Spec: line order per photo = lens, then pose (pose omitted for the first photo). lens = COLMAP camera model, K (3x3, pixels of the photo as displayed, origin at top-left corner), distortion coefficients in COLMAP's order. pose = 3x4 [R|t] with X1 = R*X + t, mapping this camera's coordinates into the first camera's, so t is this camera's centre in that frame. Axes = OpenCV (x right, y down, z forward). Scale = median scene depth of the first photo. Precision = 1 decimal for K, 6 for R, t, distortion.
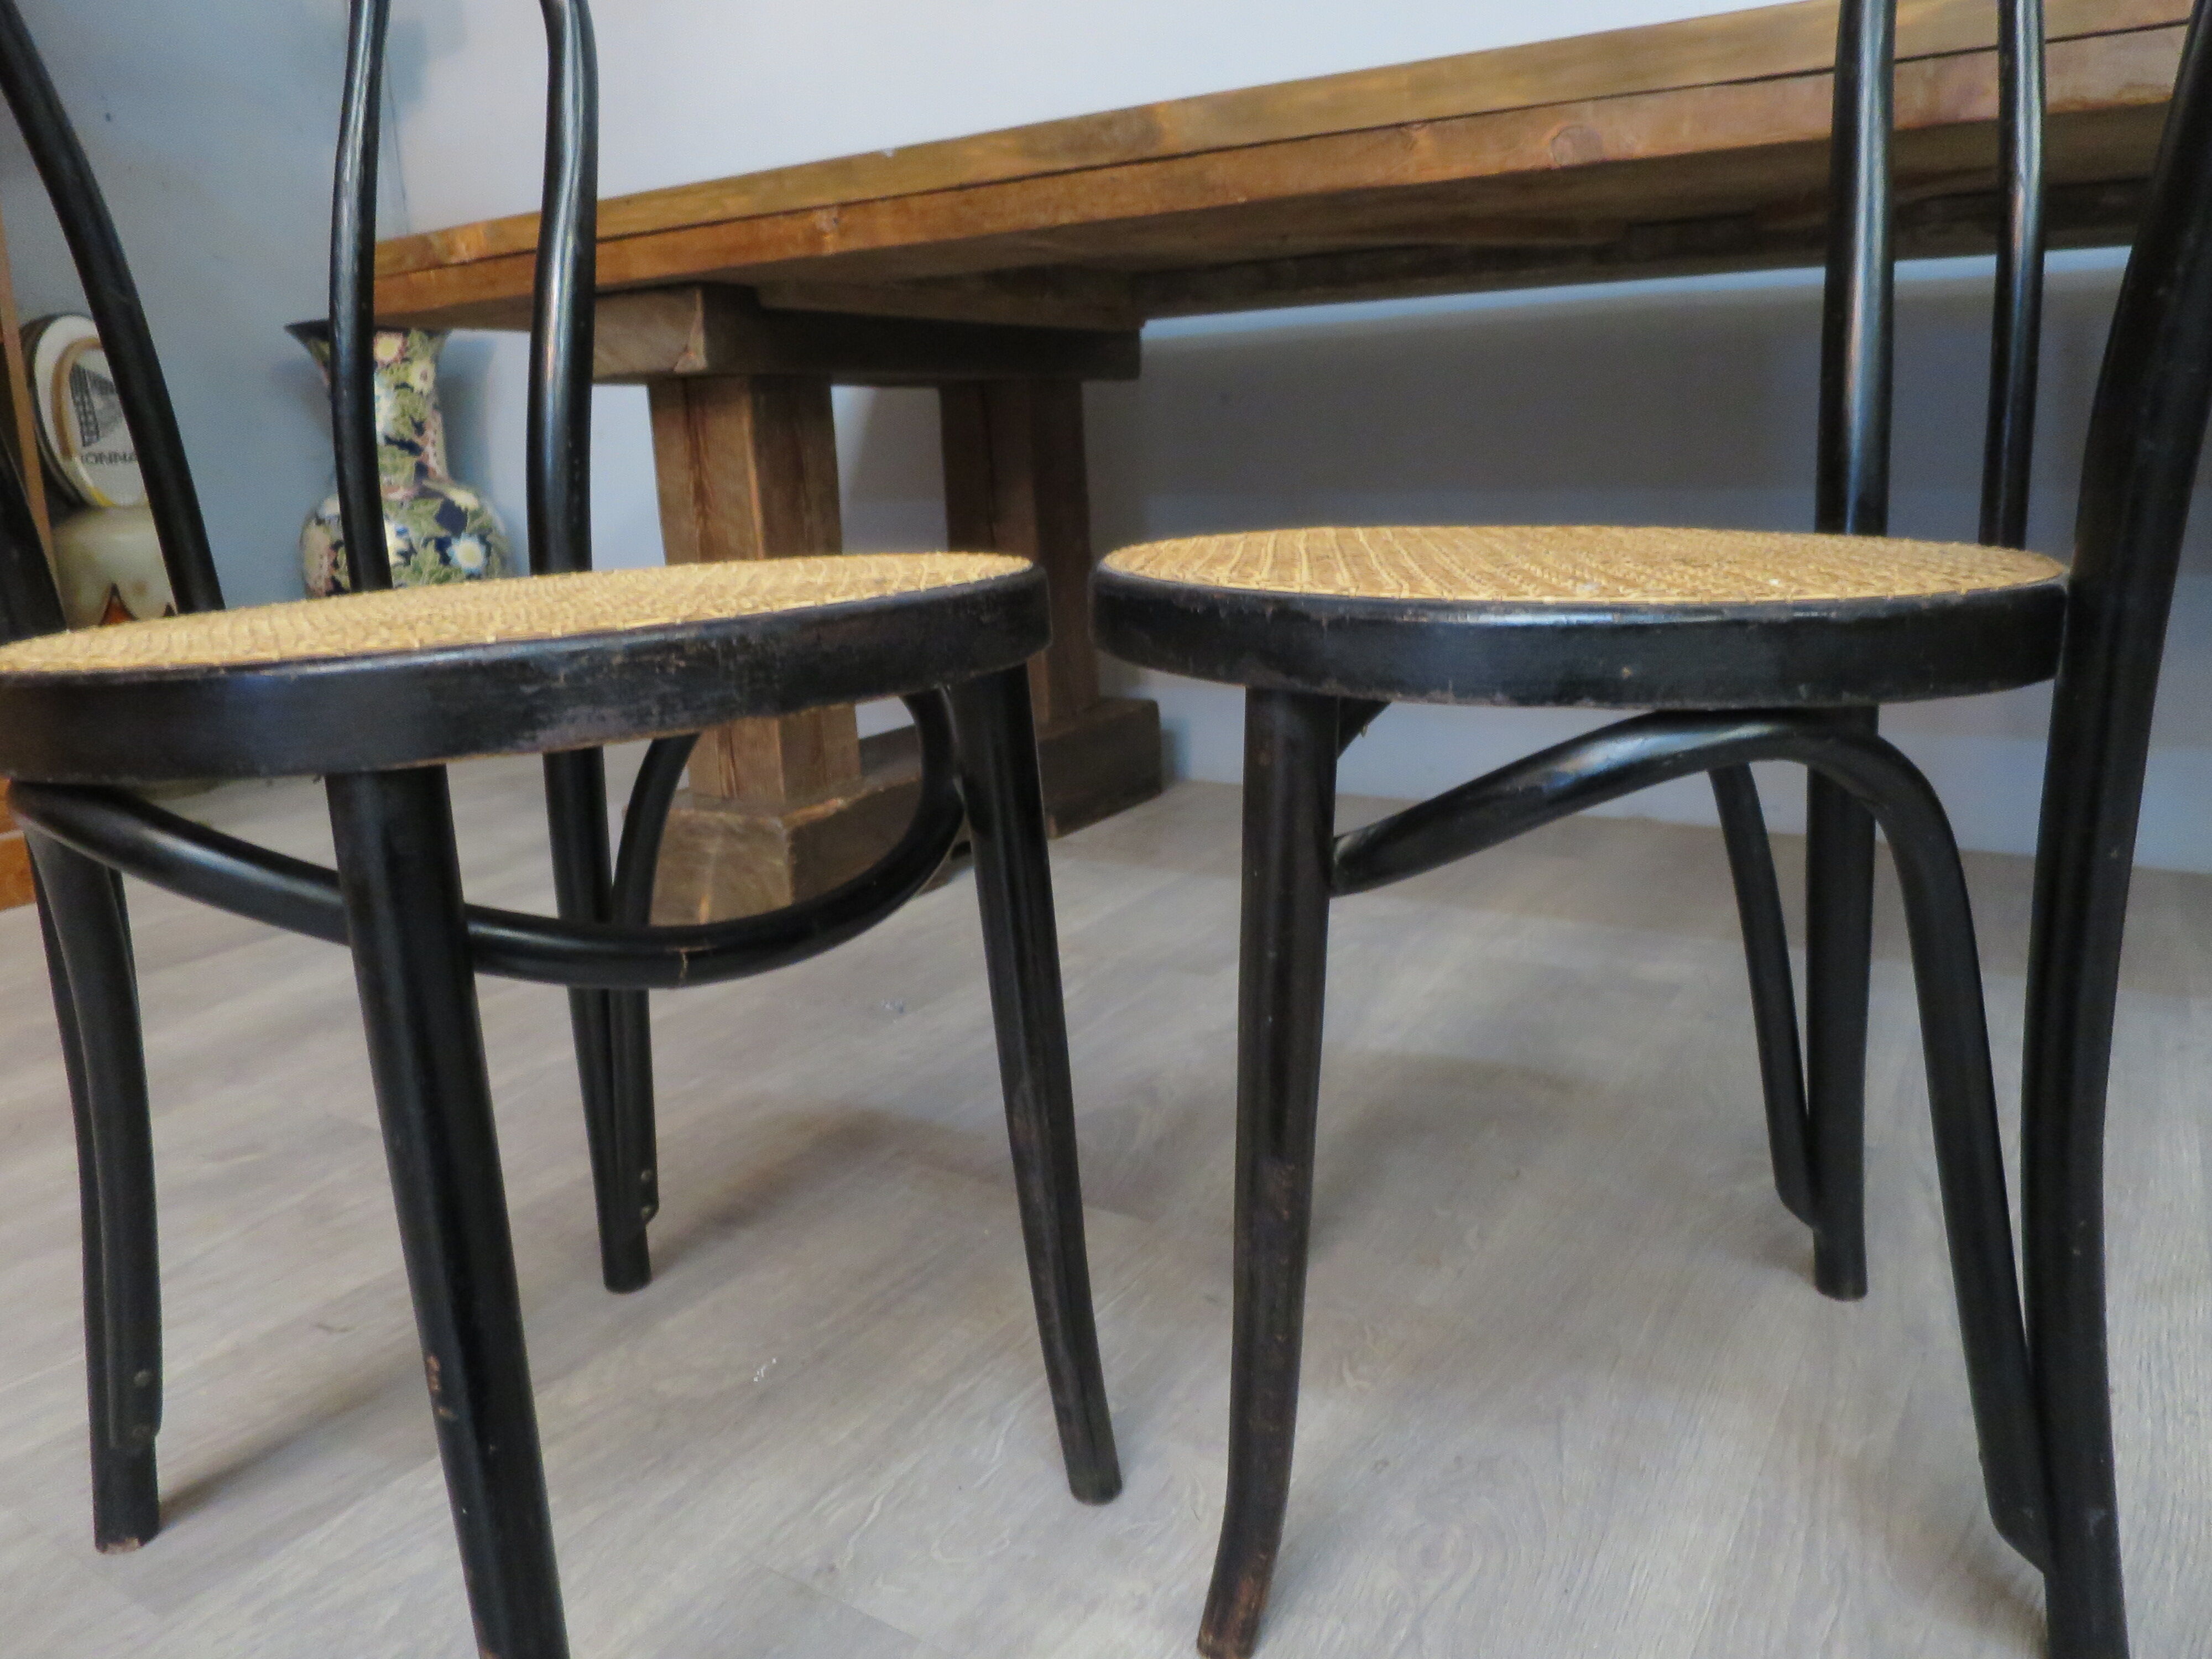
lens RADIAL K [[1588.9, 0, 1116.9], [0, 1588.9, 826.4], [0, 0, 1]] dist [-0.049601, 0.011807]
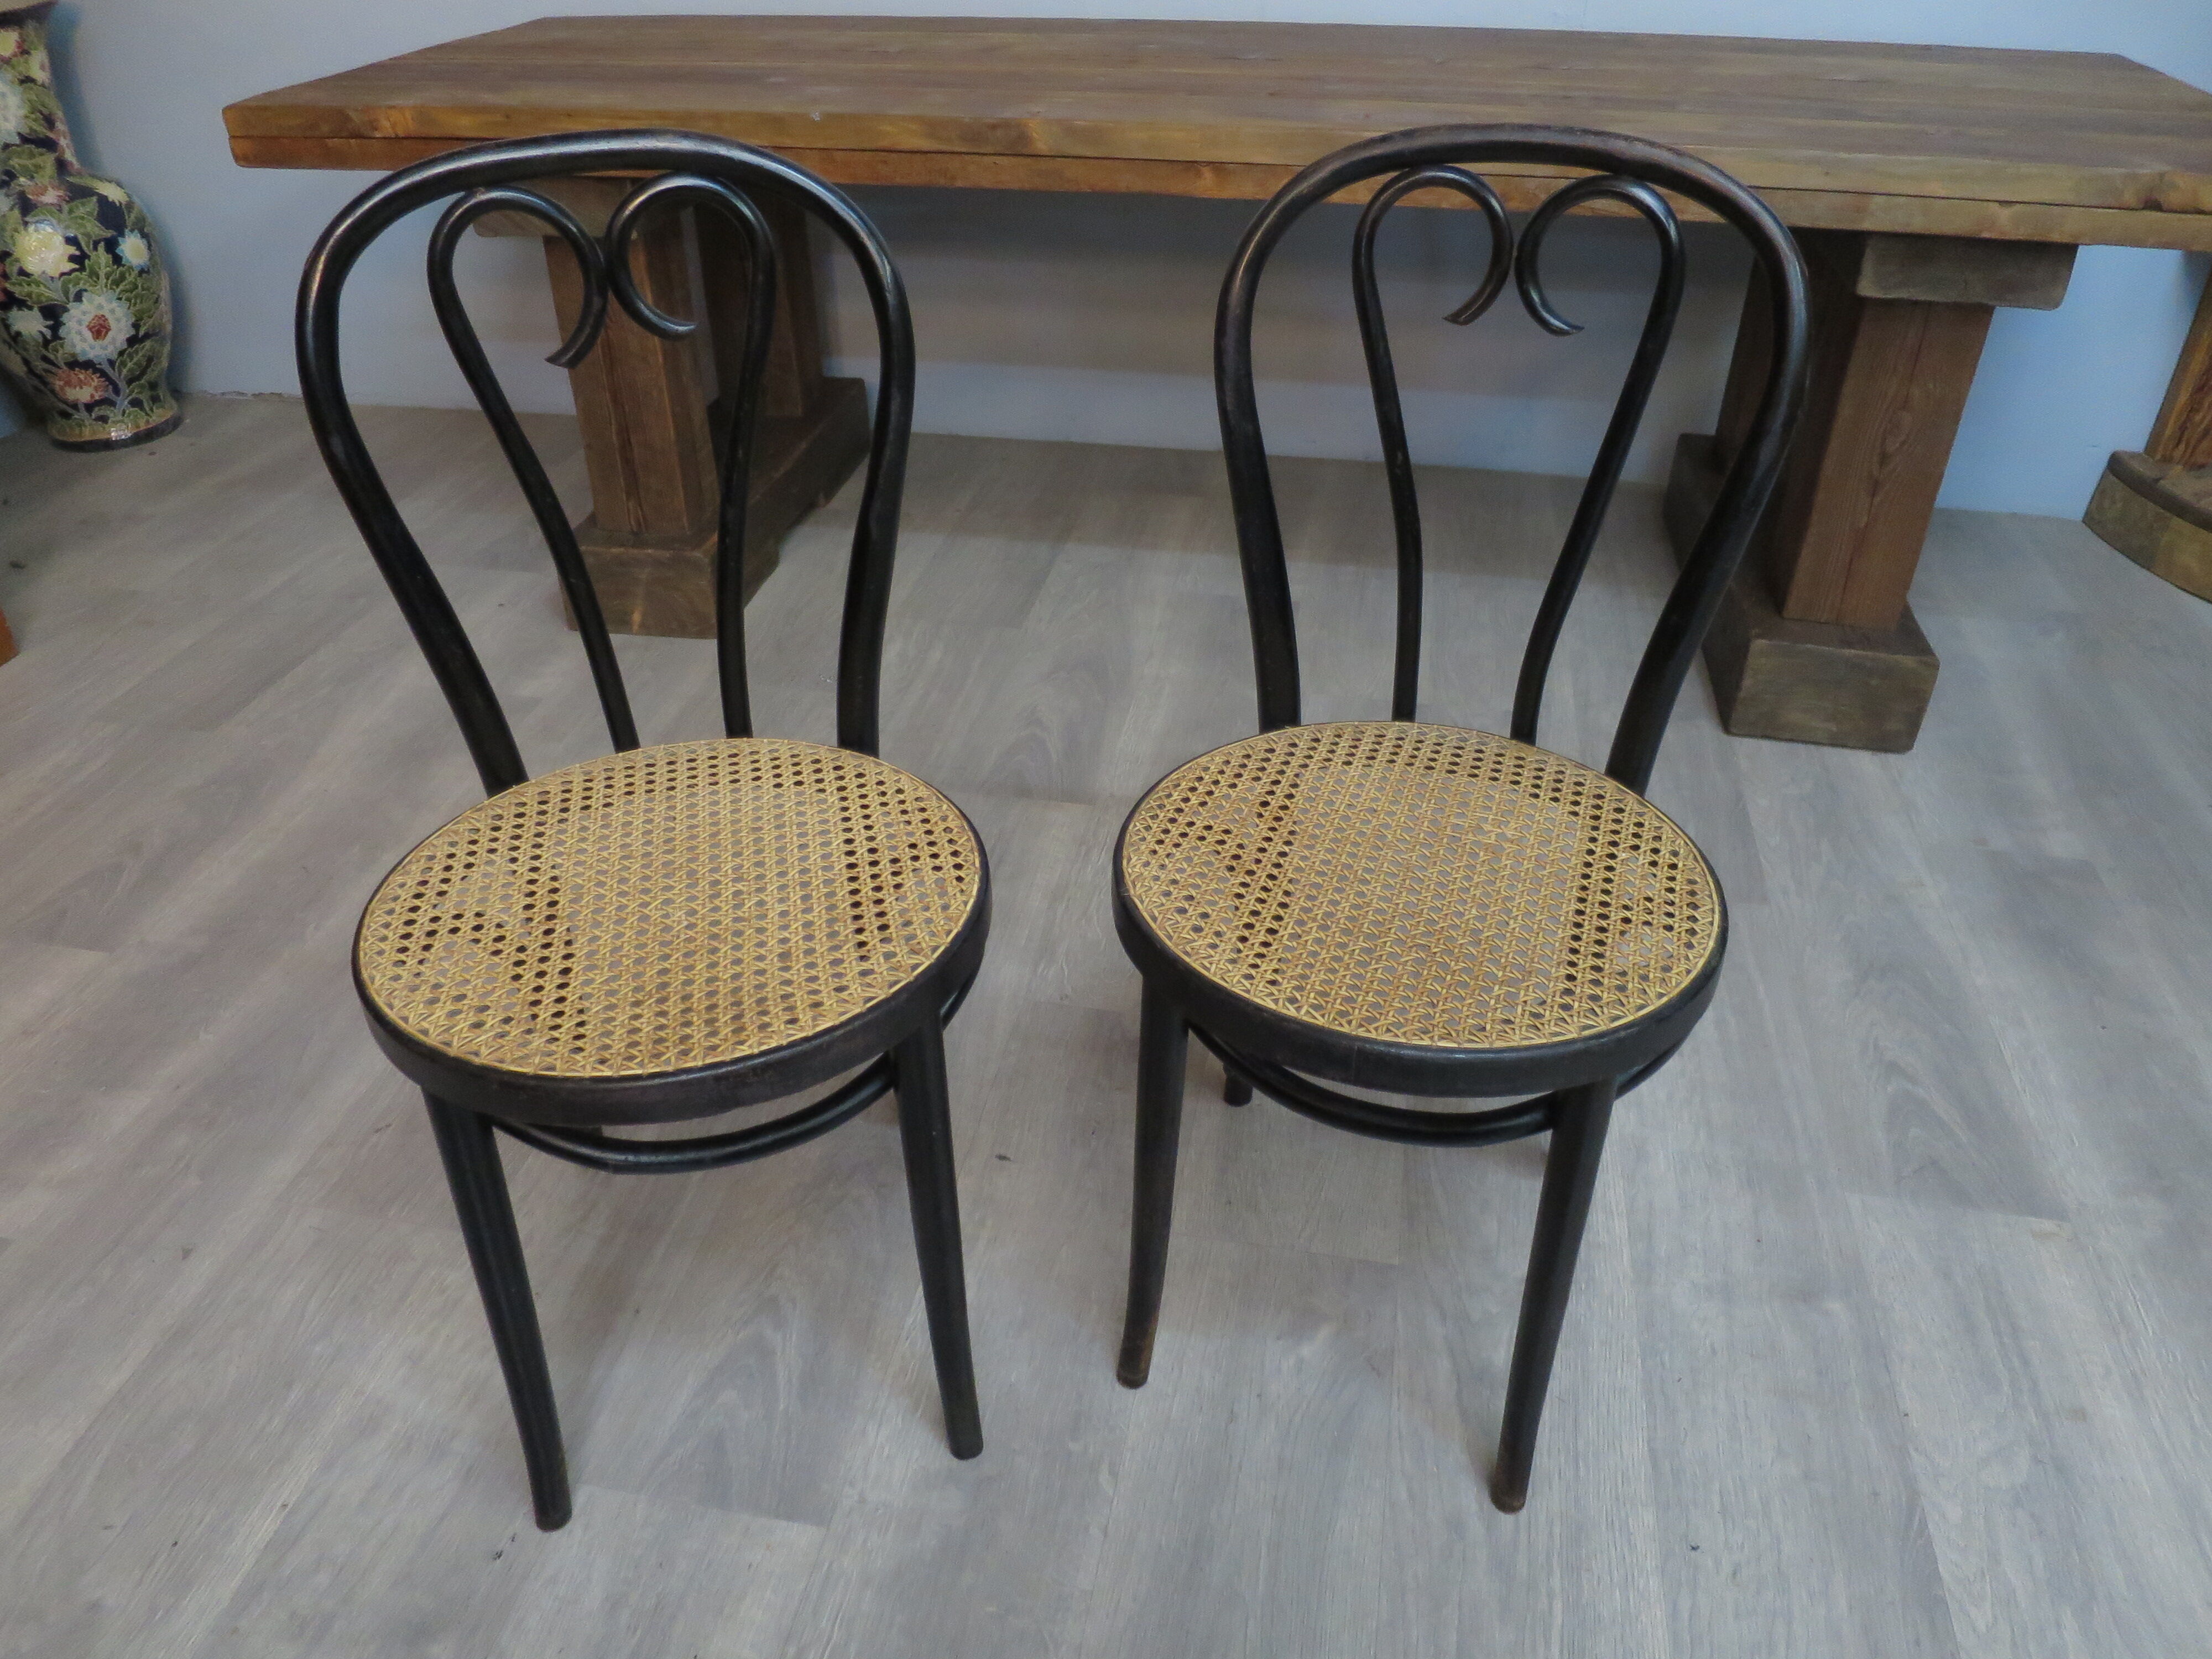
lens RADIAL K [[1588.9, 0, 1119.8], [0, 1588.9, 820.5], [0, 0, 1]] dist [-0.049601, 0.011807]
pose [[0.929228, -0.171079, 0.327518, -0.444008], [0.051987, 0.938076, 0.342508, -0.291384], [-0.365832, -0.301241, 0.880580, -0.519205]]
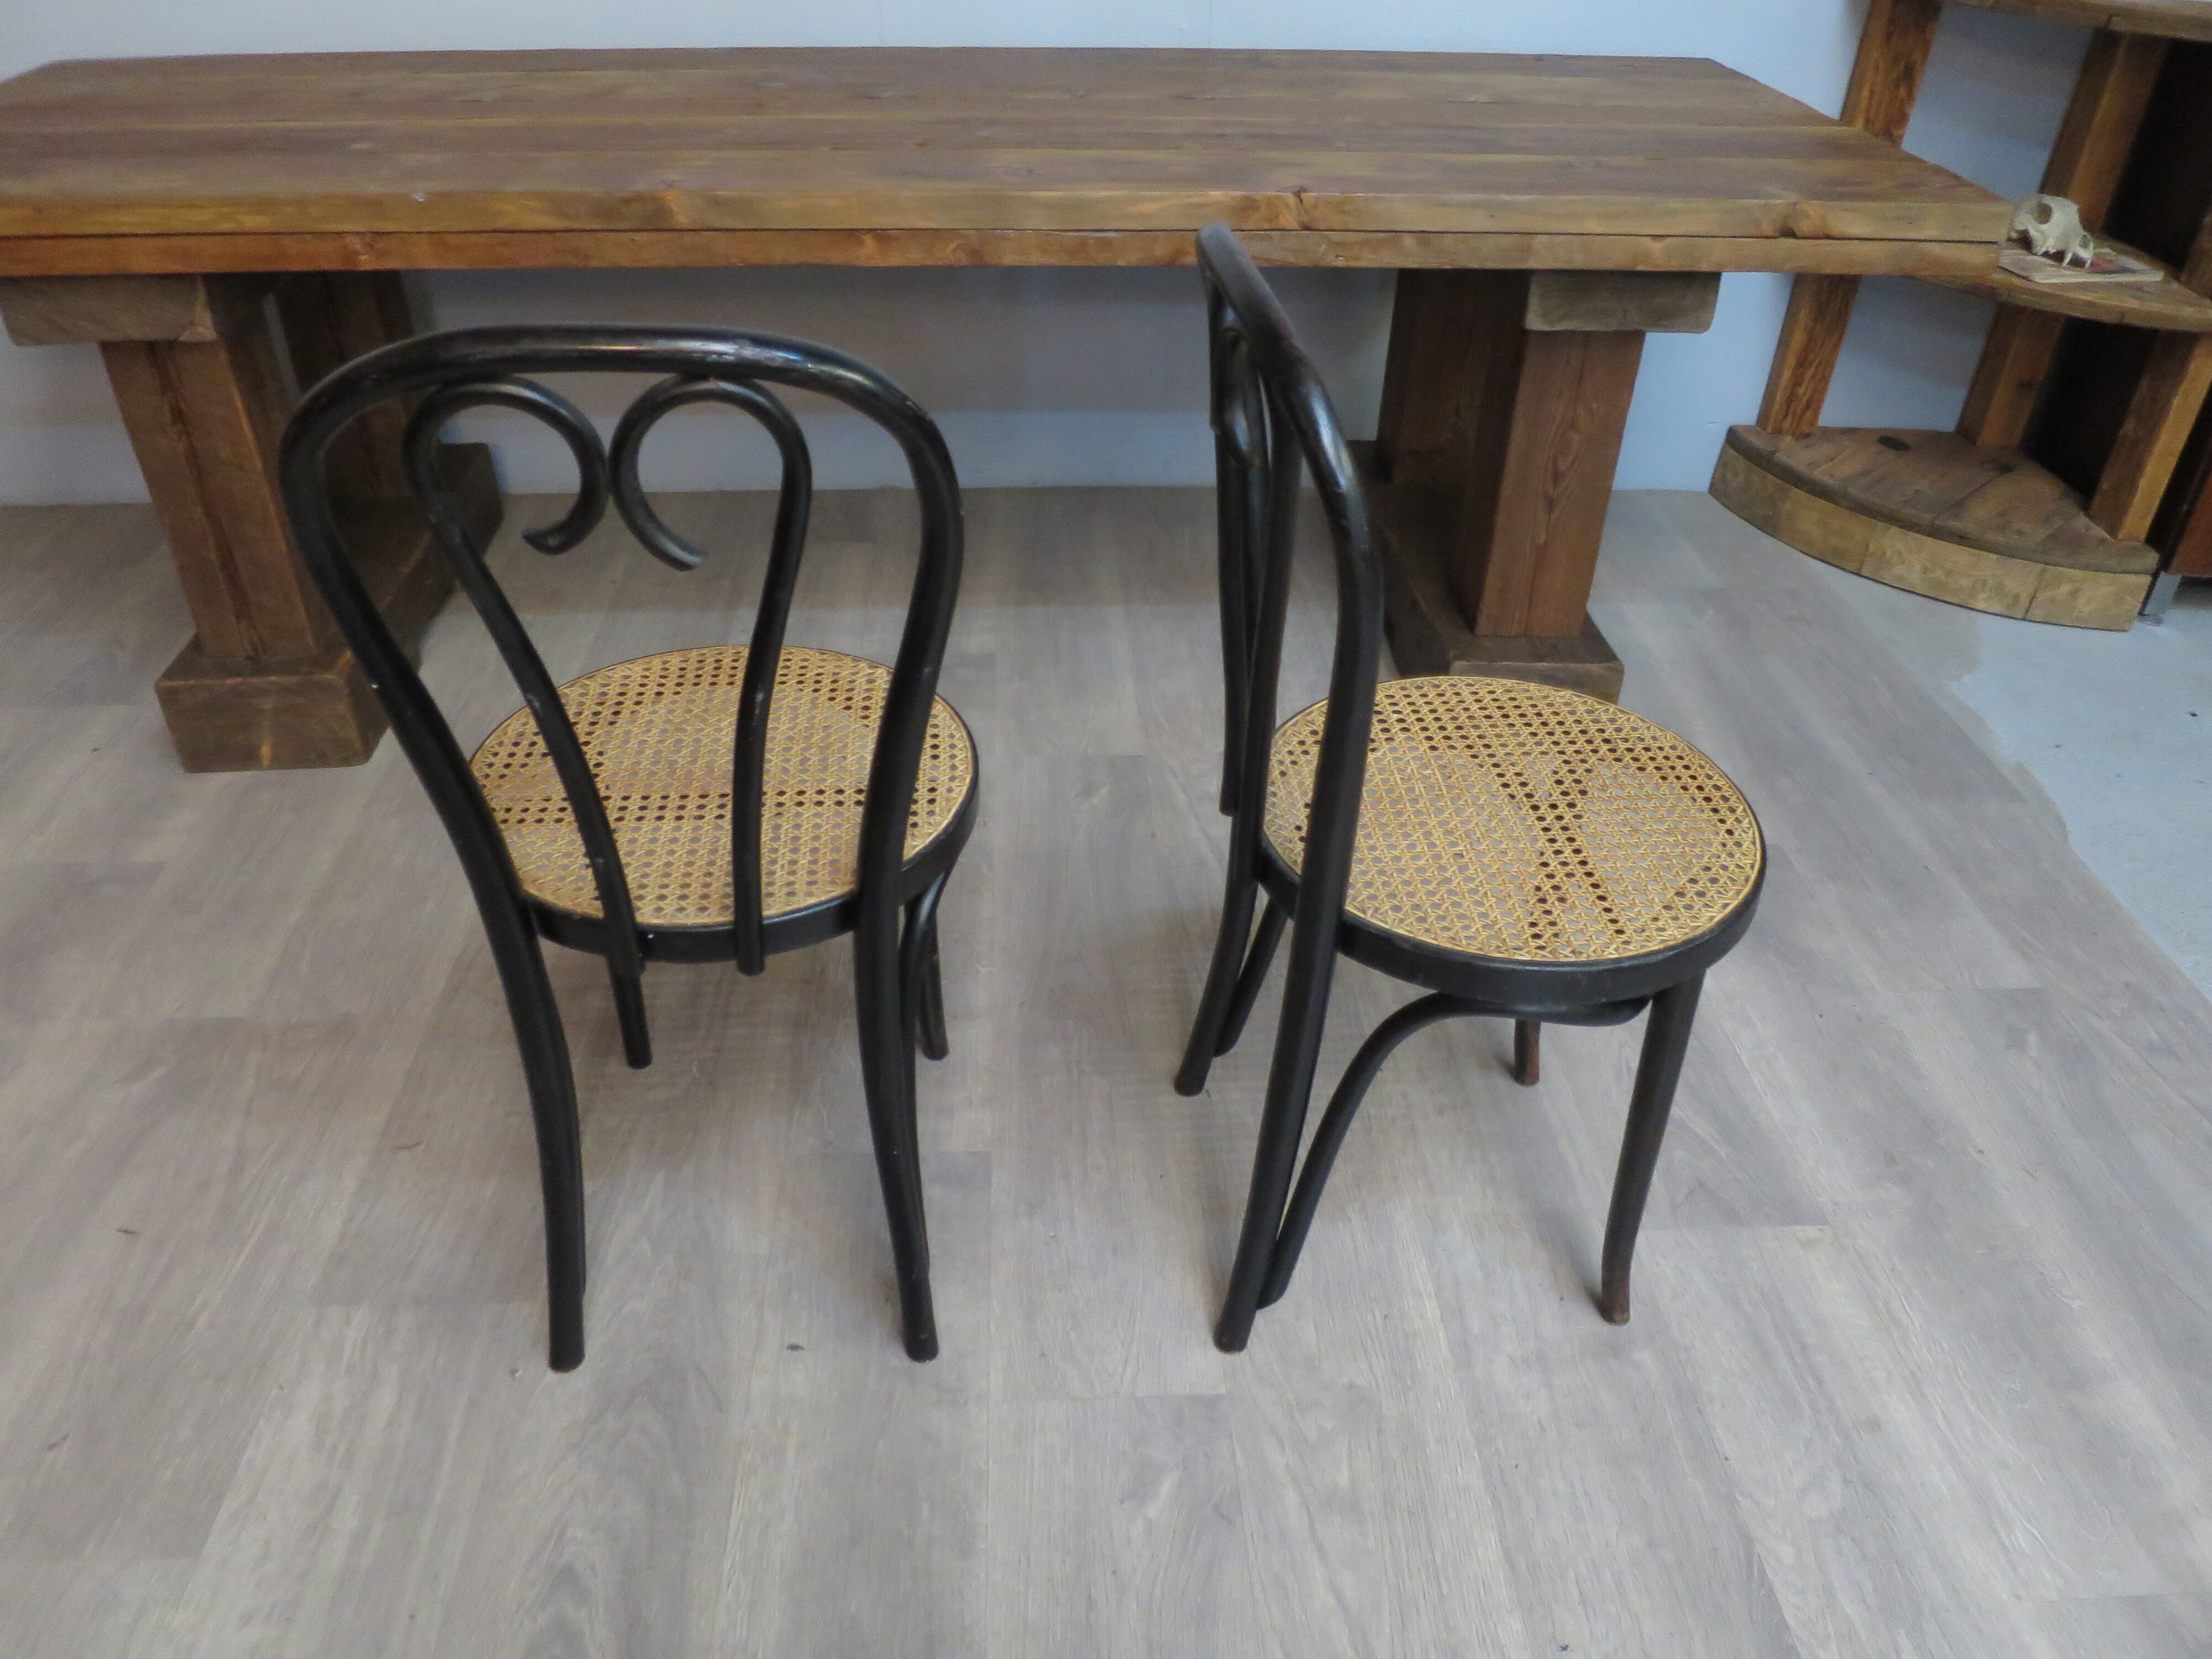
lens RADIAL K [[1588.9, 0, 1115.7], [0, 1588.9, 820.0], [0, 0, 1]] dist [-0.049601, 0.011807]
pose [[0.814103, -0.285593, 0.505642, -0.447401], [0.087824, 0.921247, 0.378933, -0.378016], [-0.574042, -0.264083, 0.775072, -0.407813]]
